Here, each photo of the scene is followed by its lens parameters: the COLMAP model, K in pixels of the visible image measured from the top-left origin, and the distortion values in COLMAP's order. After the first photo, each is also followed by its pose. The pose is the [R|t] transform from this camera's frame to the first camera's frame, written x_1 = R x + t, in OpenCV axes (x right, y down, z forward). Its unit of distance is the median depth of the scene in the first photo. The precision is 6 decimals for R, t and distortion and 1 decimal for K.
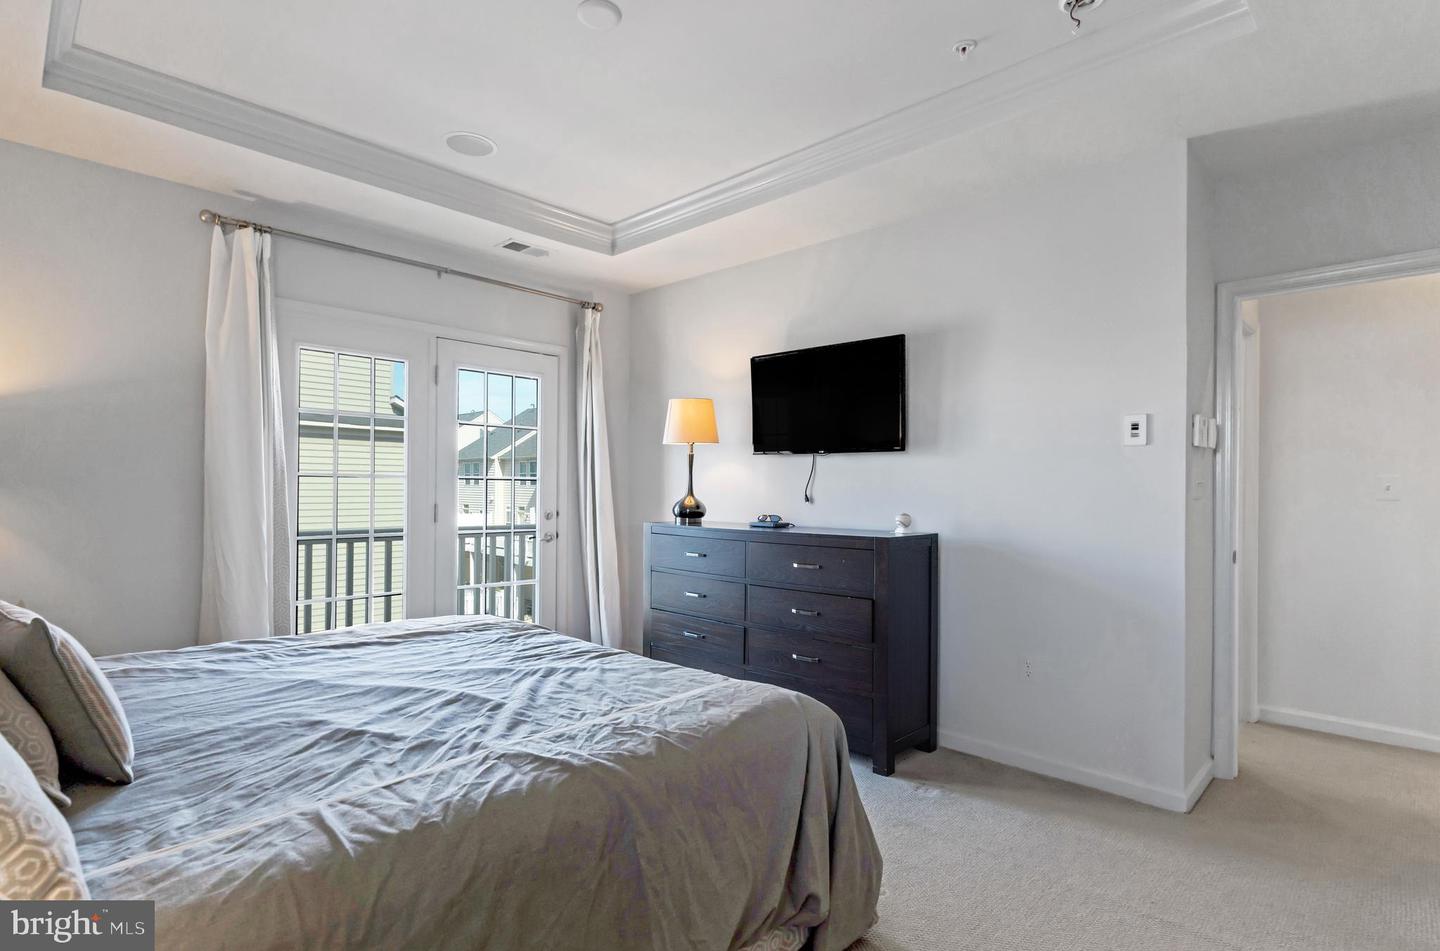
lens RADIAL K [[694.0, 0, 714.8], [0, 694.0, 473.0], [0, 0, 1]] dist [0.001752, 0.000186]
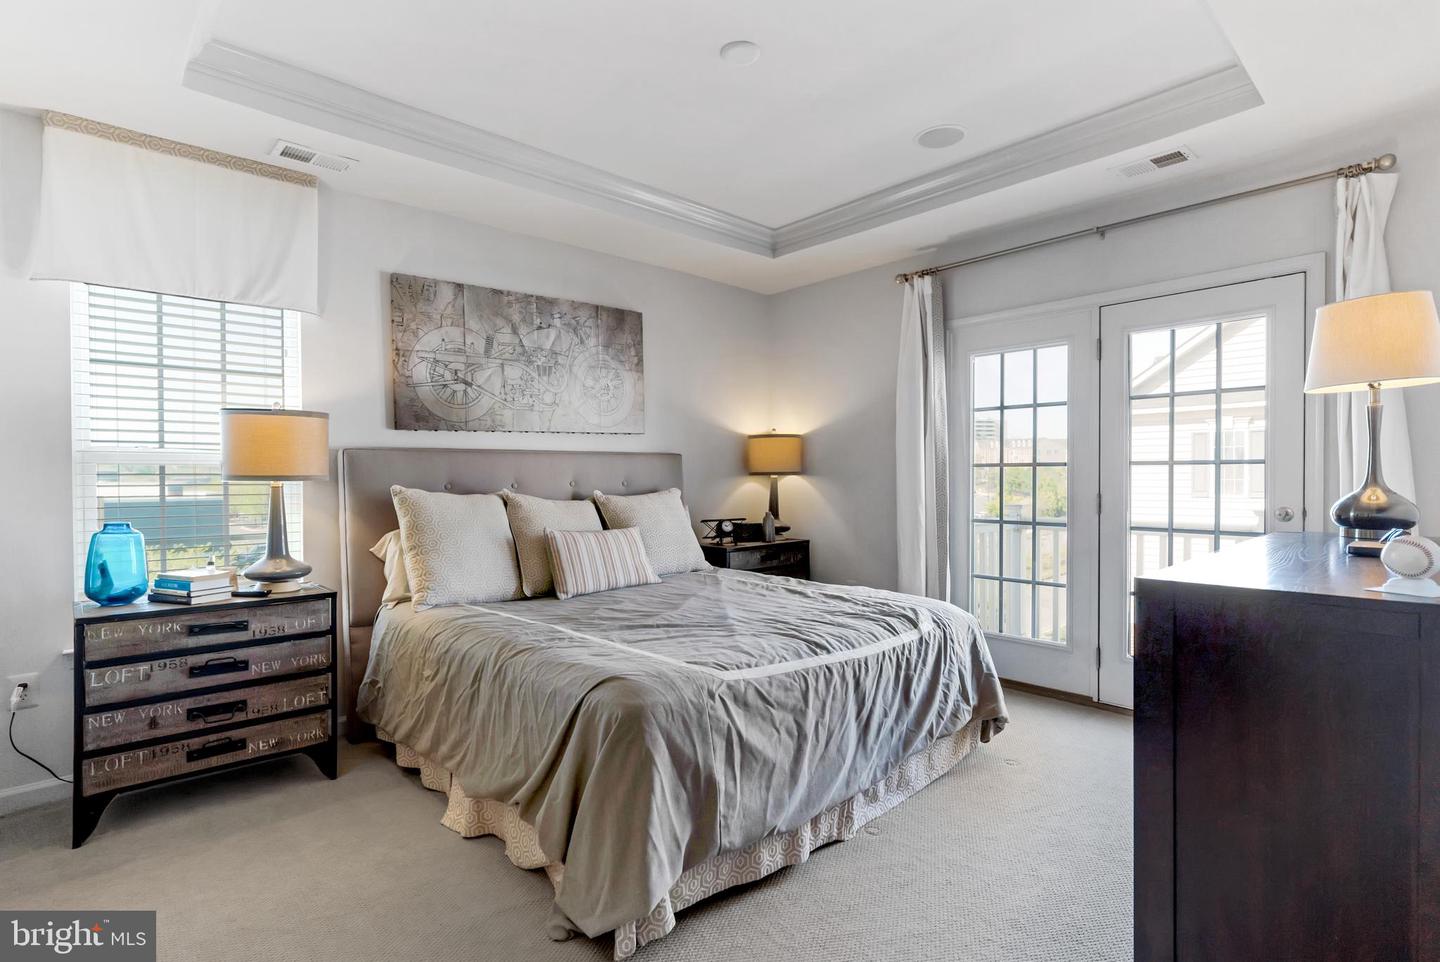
lens RADIAL K [[694.0, 0, 715.4], [0, 694.0, 481.2], [0, 0, 1]] dist [0.001752, 0.000186]
pose [[-0.034189, -0.003943, -0.999408, 0.512065], [0.026311, 0.999642, -0.004844, 0.019146], [0.999069, -0.026461, -0.034073, 0.538208]]
